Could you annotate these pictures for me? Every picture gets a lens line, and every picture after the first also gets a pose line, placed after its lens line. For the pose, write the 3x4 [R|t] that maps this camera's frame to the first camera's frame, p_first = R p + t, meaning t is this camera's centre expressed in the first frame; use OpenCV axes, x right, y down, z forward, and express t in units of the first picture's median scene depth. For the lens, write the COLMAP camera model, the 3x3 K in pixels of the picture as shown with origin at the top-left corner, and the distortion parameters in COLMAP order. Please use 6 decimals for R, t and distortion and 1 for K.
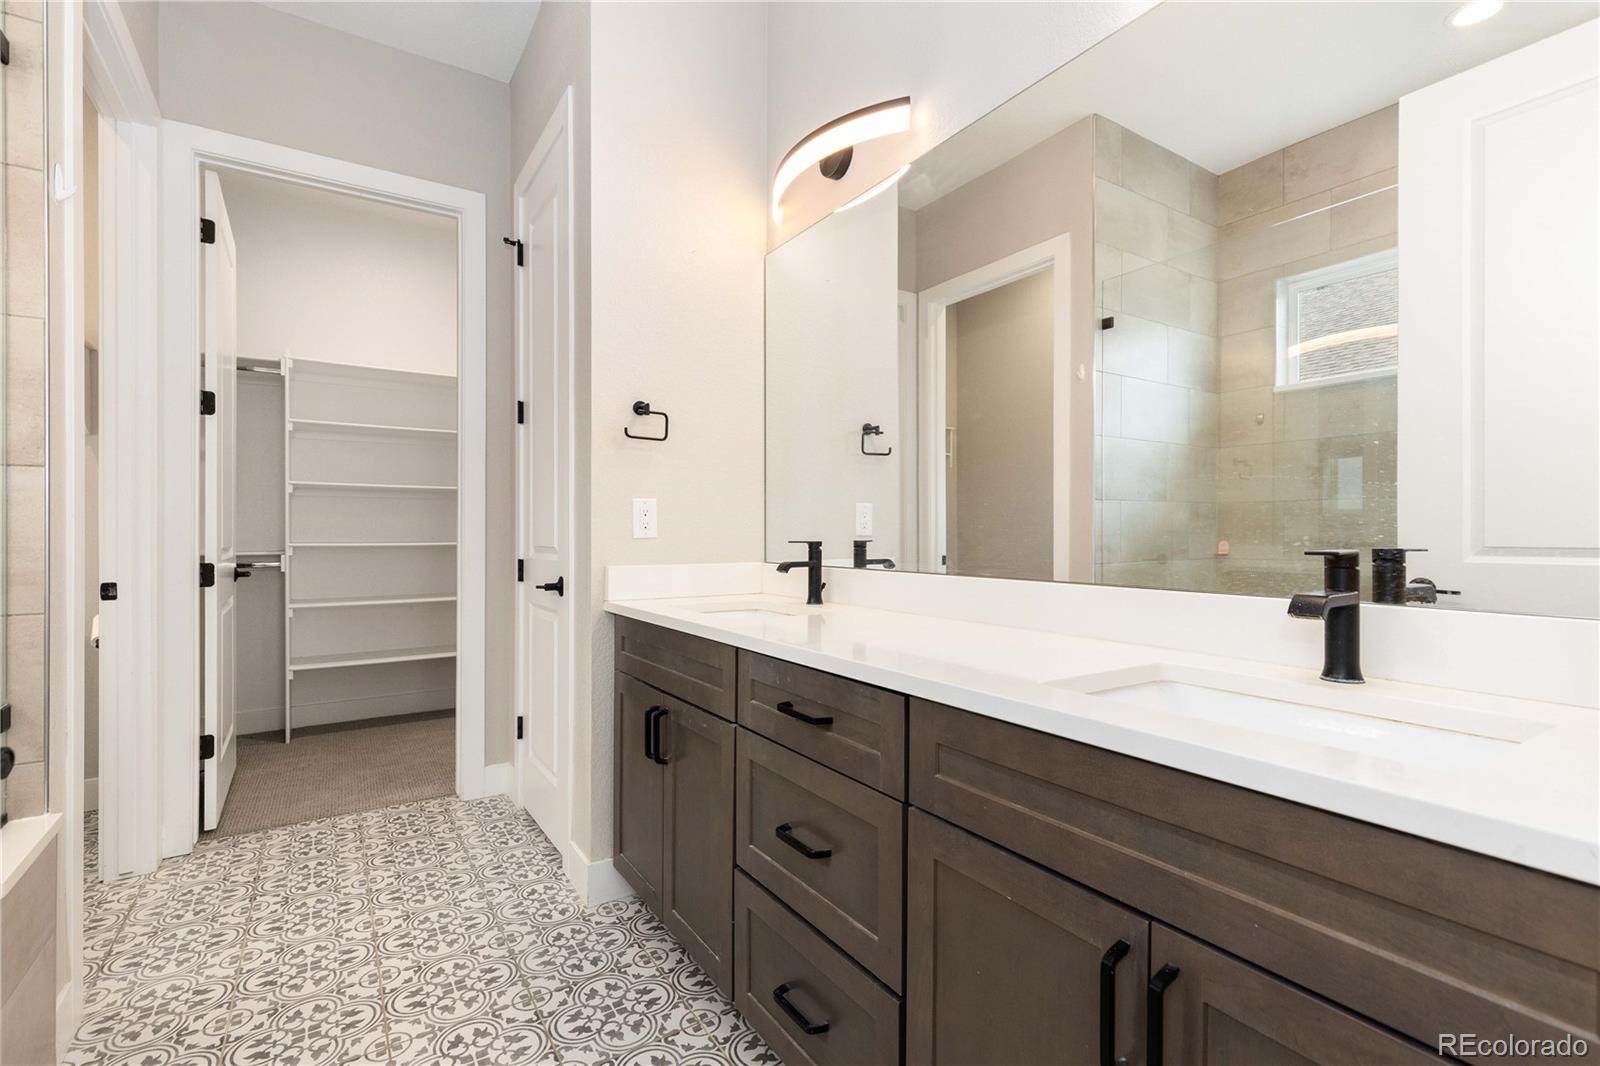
lens RADIAL K [[728.6, 0, 795.6], [0, 728.6, 529.5], [0, 0, 1]] dist [0.004316, -0.000365]
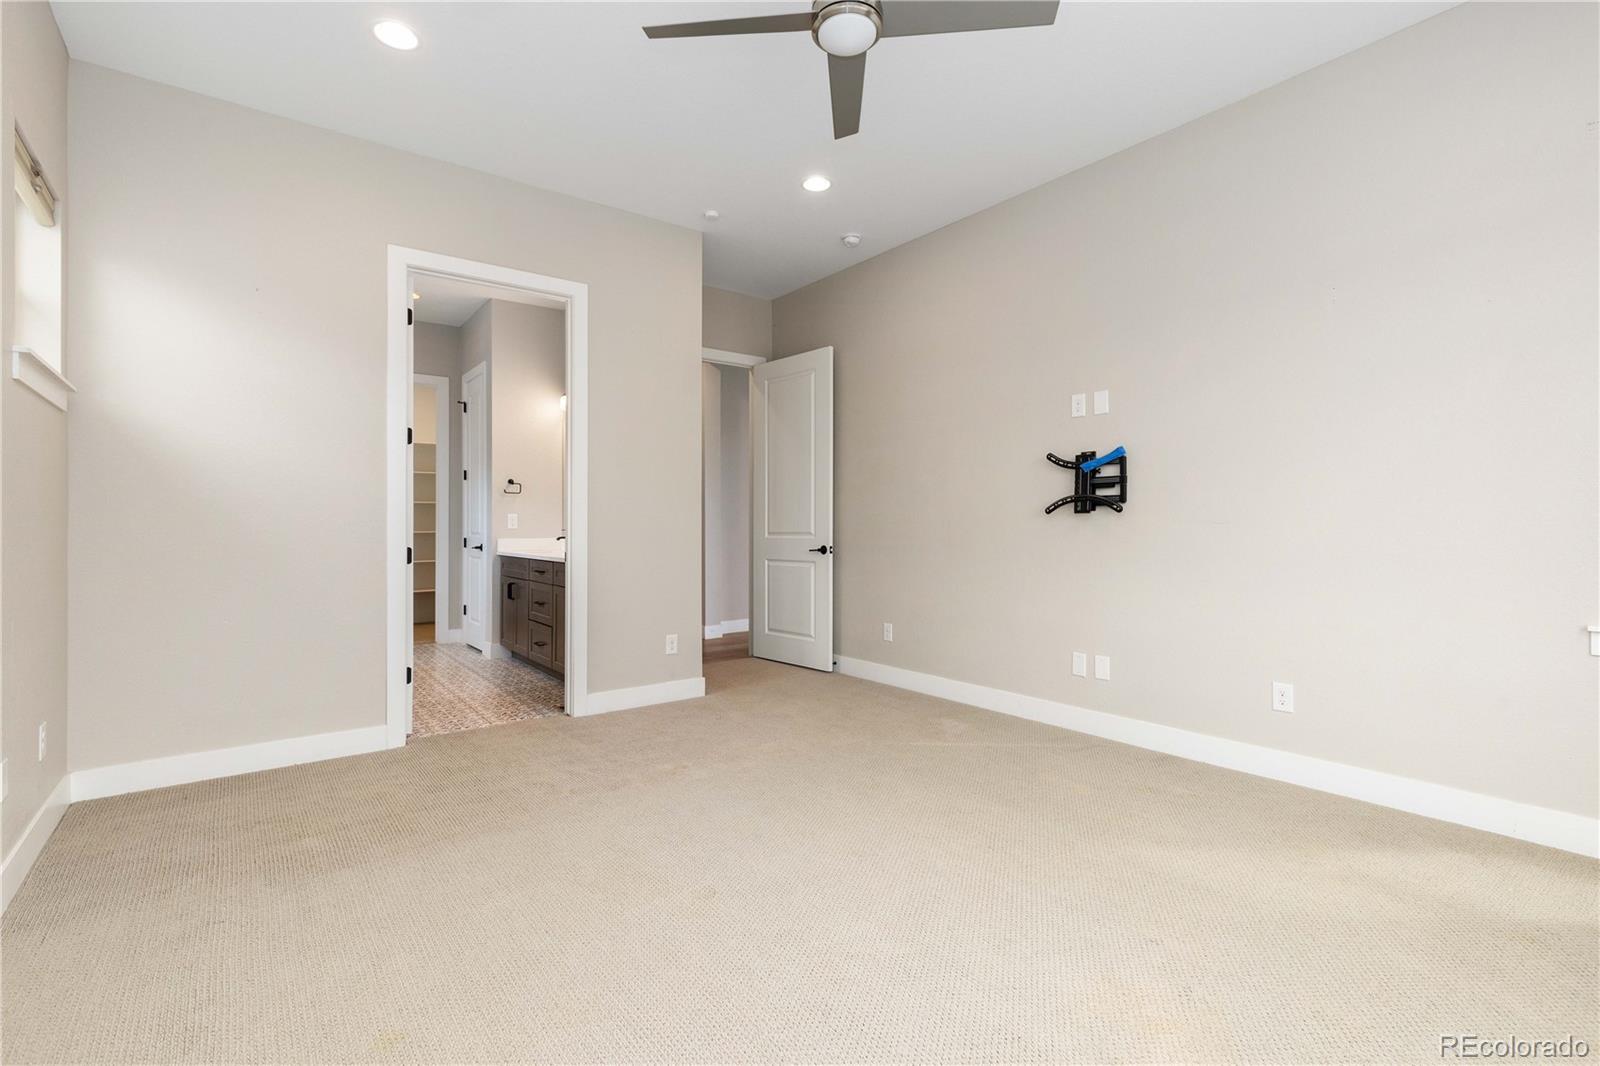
lens RADIAL K [[728.6, 0, 798.6], [0, 728.6, 531.3], [0, 0, 1]] dist [0.004316, -0.000365]
pose [[0.997007, 0.000444, 0.077308, 0.686276], [-0.000653, 0.999996, 0.002679, 0.013784], [-0.077307, -0.002721, 0.997004, -1.907145]]
